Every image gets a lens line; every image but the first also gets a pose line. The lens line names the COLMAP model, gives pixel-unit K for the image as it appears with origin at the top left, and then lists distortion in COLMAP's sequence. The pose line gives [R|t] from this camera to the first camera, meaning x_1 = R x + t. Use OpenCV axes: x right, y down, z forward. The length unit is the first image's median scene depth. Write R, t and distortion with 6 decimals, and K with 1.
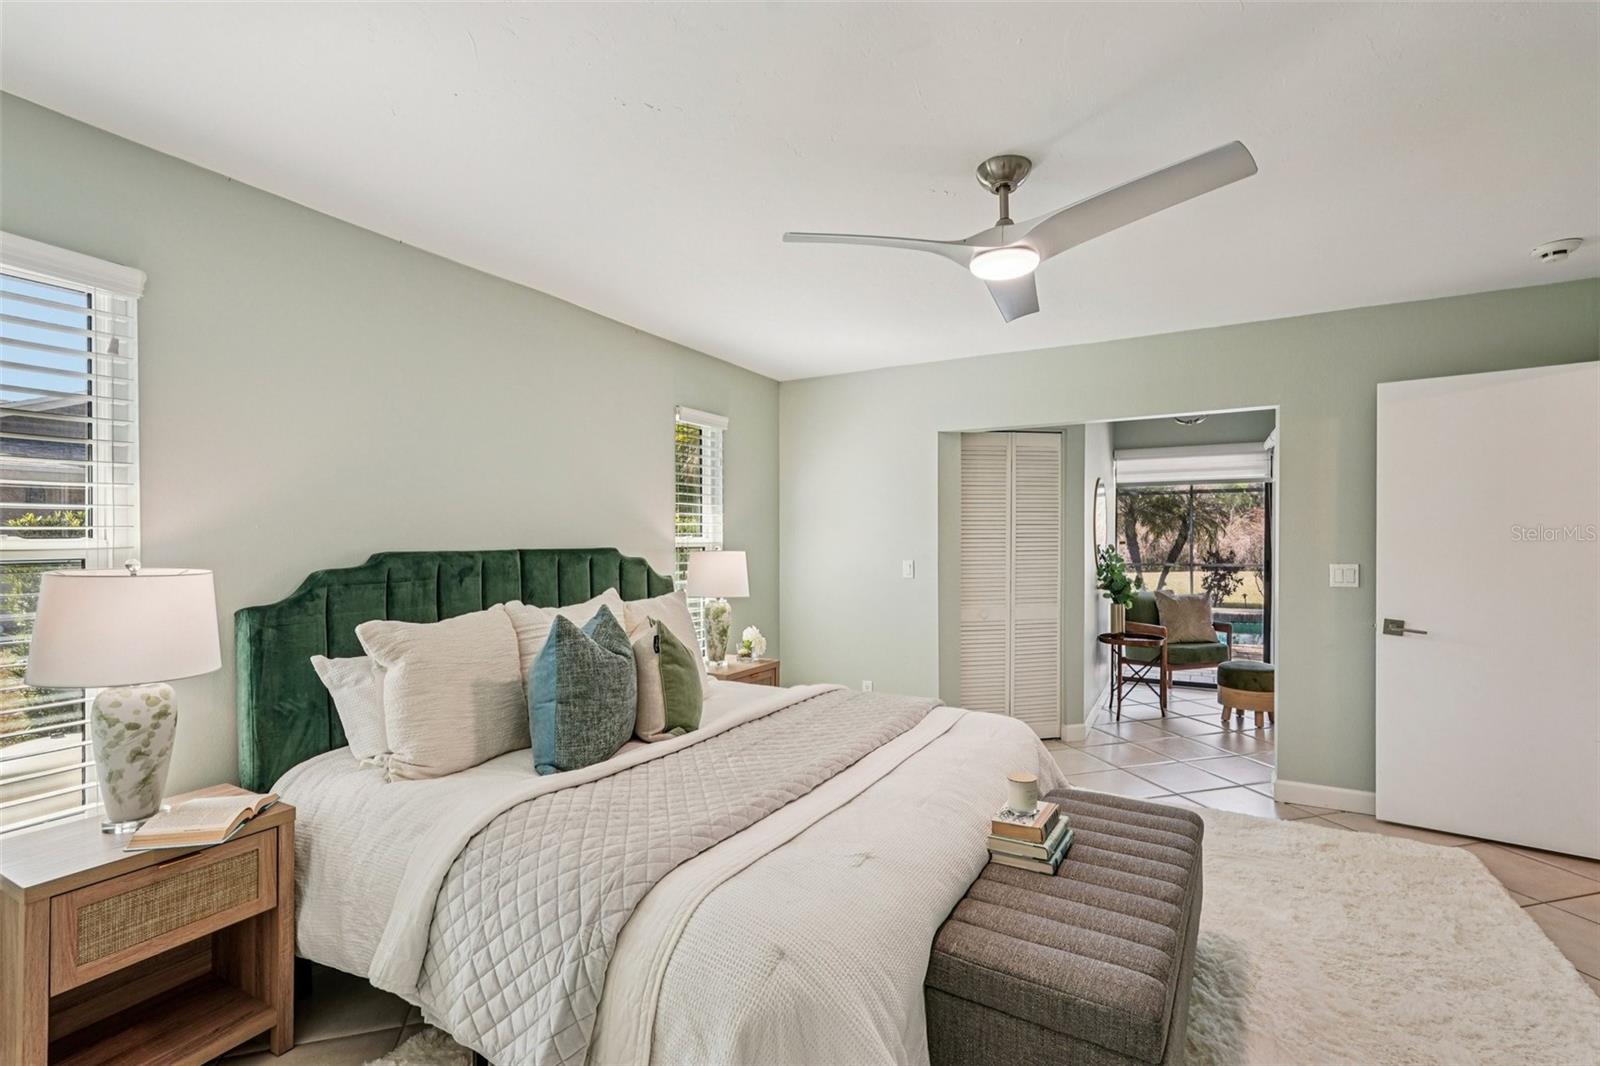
lens RADIAL K [[709.6, 0, 801.1], [0, 709.6, 543.0], [0, 0, 1]] dist [-0.001050, 0.000636]
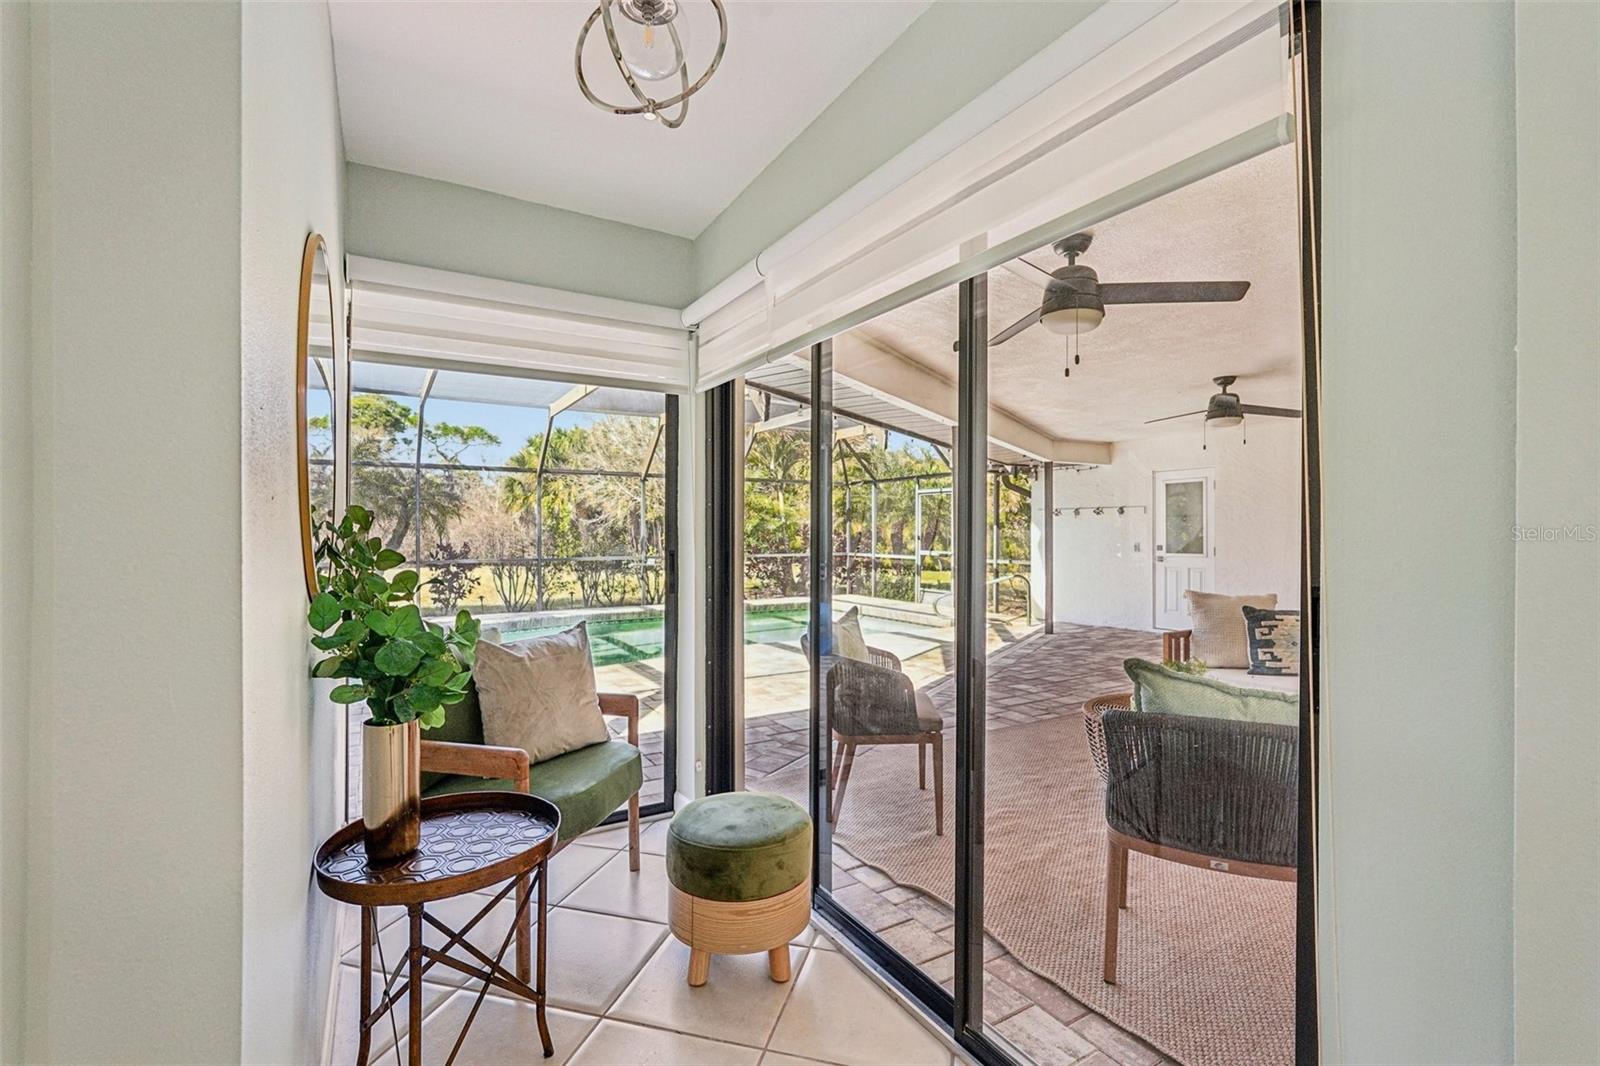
lens RADIAL K [[709.6, 0, 801.1], [0, 709.6, 543.0], [0, 0, 1]] dist [-0.001050, 0.000636]
pose [[0.507482, -0.009599, 0.861609, 0.349299], [0.004546, 0.999954, 0.008462, 0.019222], [-0.861651, -0.000378, 0.507502, 0.869635]]
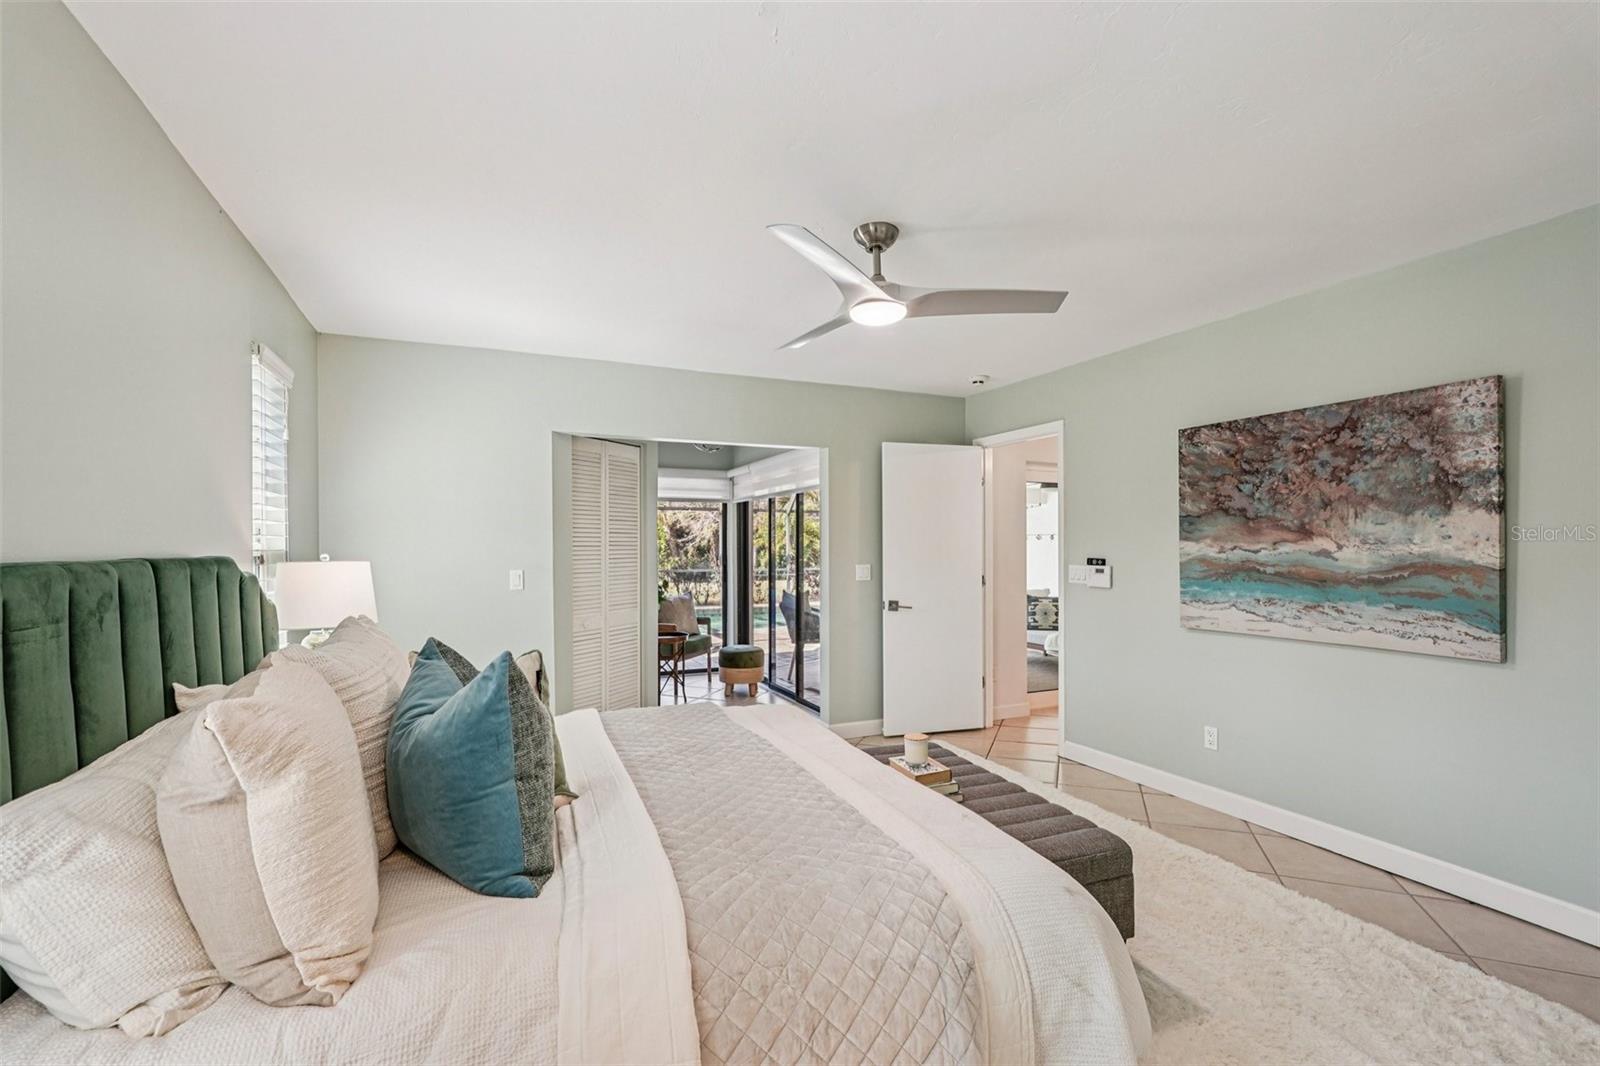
lens RADIAL K [[709.6, 0, 801.1], [0, 709.6, 543.0], [0, 0, 1]] dist [-0.001050, 0.000636]
pose [[0.603351, 0.008038, 0.797435, -0.345212], [0.004757, 0.999895, -0.013679, 0.004700], [-0.797462, 0.012047, 0.603249, 0.178868]]
